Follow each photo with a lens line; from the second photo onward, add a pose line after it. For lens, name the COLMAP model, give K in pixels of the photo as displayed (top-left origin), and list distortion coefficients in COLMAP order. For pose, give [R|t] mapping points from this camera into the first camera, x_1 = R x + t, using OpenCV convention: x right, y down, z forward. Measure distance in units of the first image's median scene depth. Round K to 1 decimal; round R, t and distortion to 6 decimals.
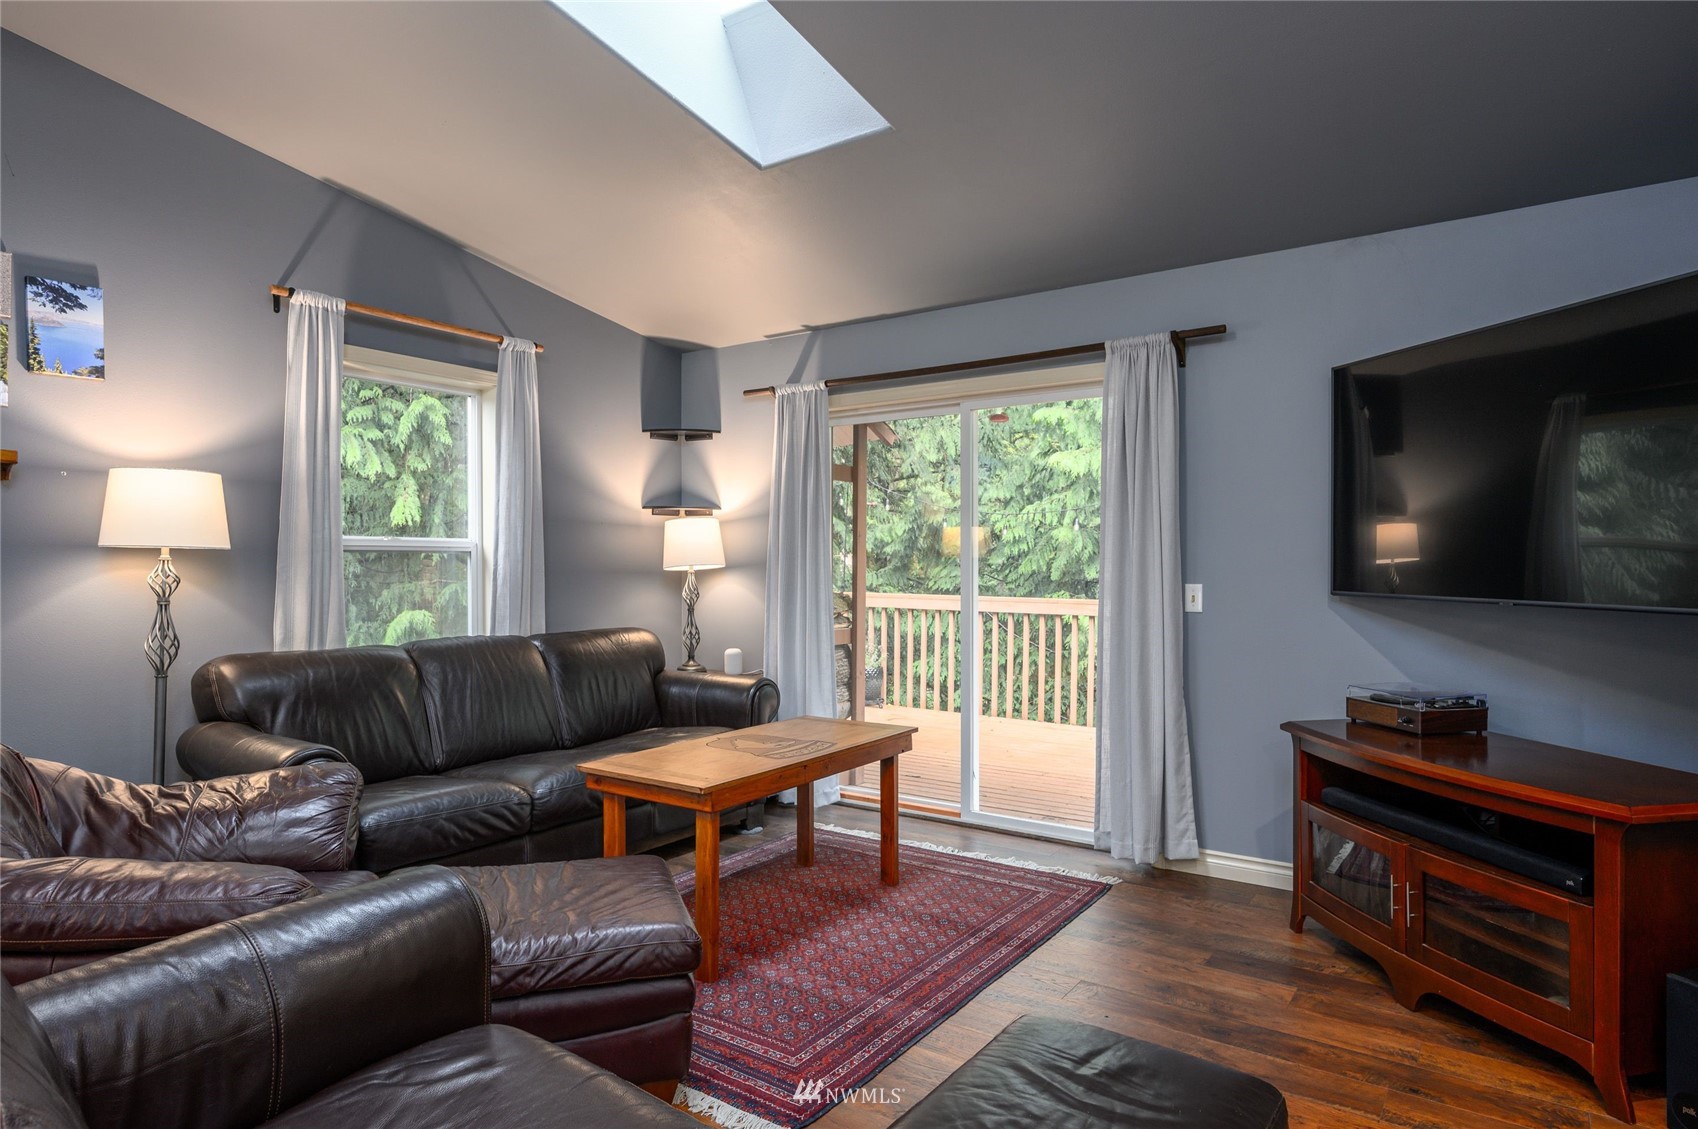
lens RADIAL K [[968.1, 0, 840.4], [0, 968.1, 564.2], [0, 0, 1]] dist [-0.000947, 0.000712]
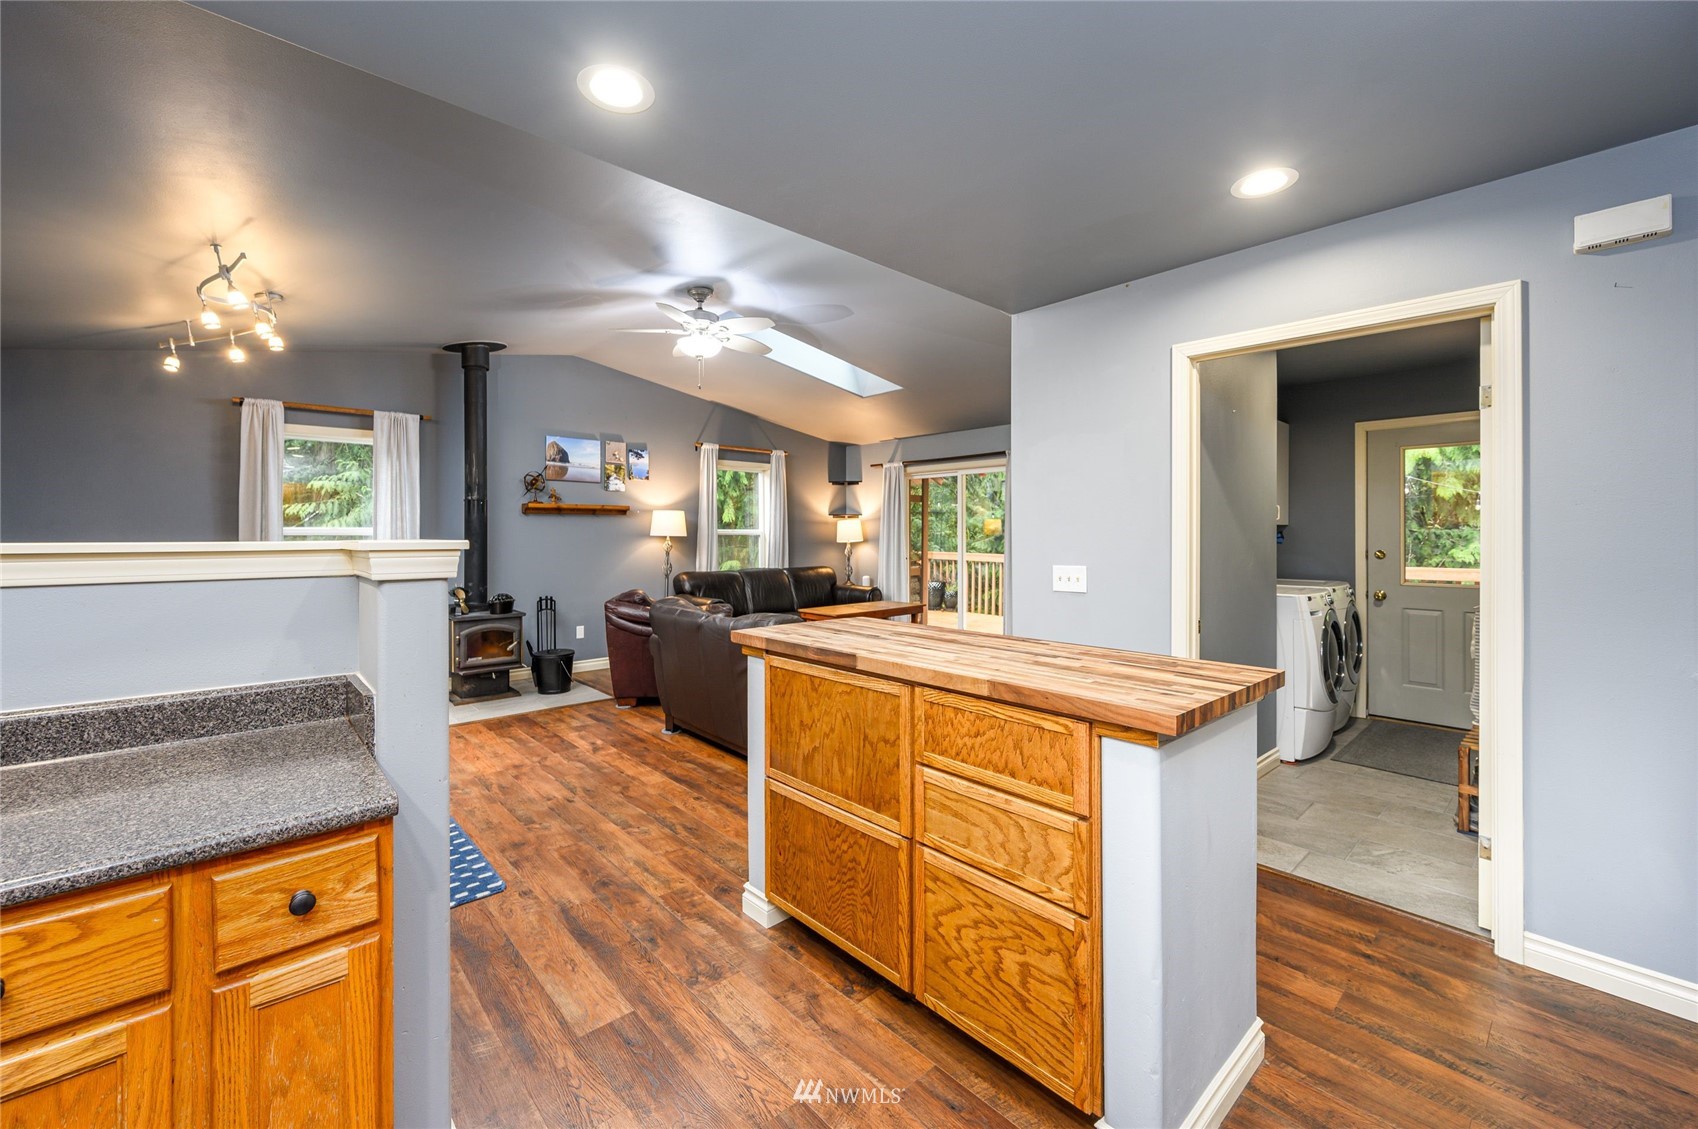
lens RADIAL K [[676.8, 0, 846.0], [0, 676.8, 539.1], [0, 0, 1]] dist [-0.000540, 0.000011]
pose [[0.977235, -0.001420, -0.212155, 0.198398], [0.002904, 0.999973, 0.006684, -0.012905], [0.212140, -0.007148, 0.977213, -0.636964]]
